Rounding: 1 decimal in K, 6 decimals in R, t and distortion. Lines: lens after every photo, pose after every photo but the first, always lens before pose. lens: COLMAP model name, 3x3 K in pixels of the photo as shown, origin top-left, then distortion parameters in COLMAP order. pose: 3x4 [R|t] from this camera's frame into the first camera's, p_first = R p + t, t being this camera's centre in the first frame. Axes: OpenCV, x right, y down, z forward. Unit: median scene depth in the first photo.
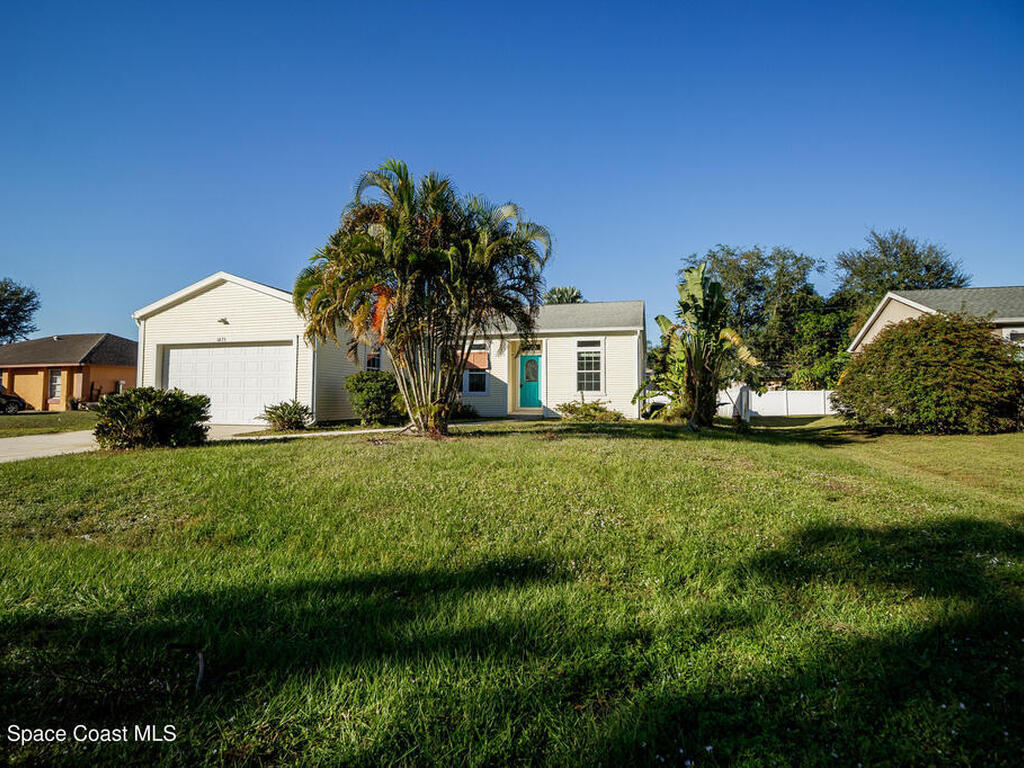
lens RADIAL K [[553.0, 0, 515.0], [0, 553.0, 382.0], [0, 0, 1]] dist [-0.007131, -0.003260]
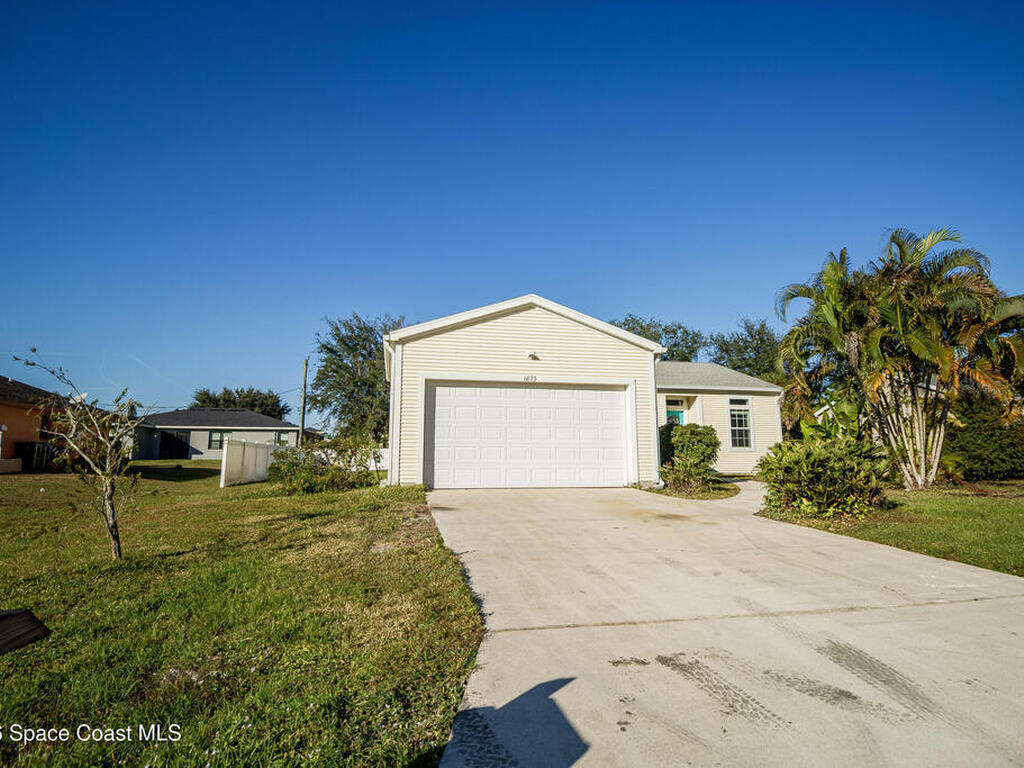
lens RADIAL K [[595.1, 0, 512.4], [0, 595.1, 385.3], [0, 0, 1]] dist [0.000743, -0.001266]
pose [[0.875149, 0.055350, 0.480677, -0.789556], [-0.010460, 0.995367, -0.095573, 0.011890], [-0.483740, 0.078613, 0.871674, 0.221115]]
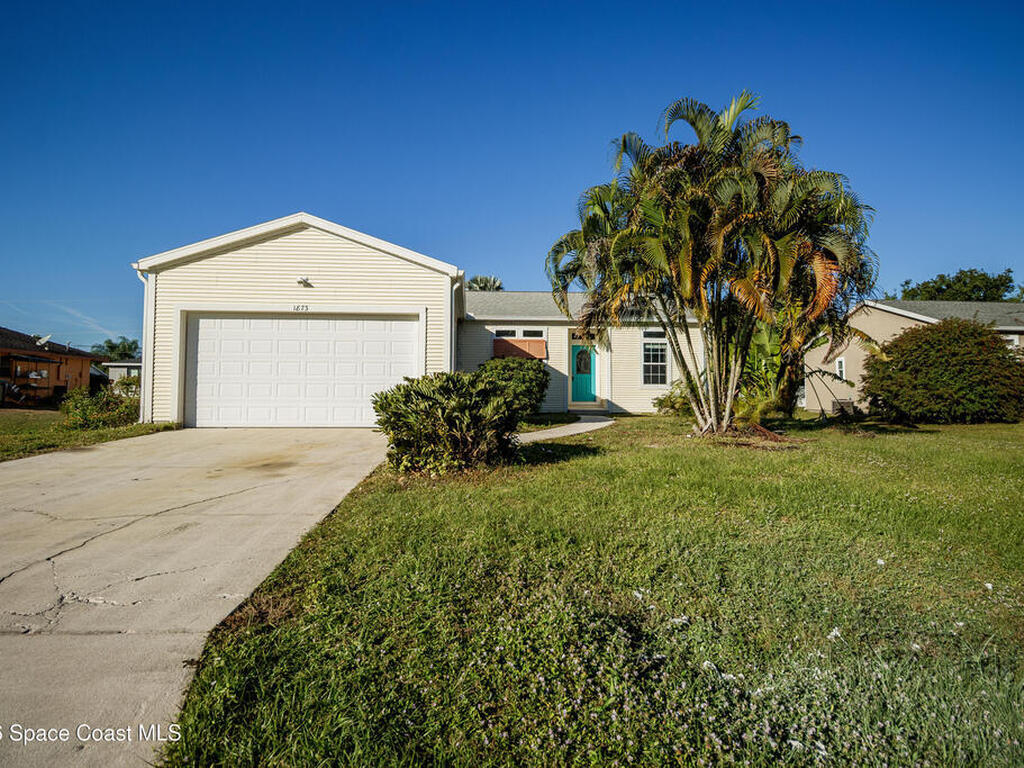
lens RADIAL K [[553.0, 0, 510.7], [0, 553.0, 387.0], [0, 0, 1]] dist [-0.007131, -0.003260]
pose [[0.938402, 0.005347, 0.345504, -0.429091], [-0.011672, 0.999800, 0.016229, 0.008304], [-0.345349, -0.019262, 0.938277, 0.191233]]
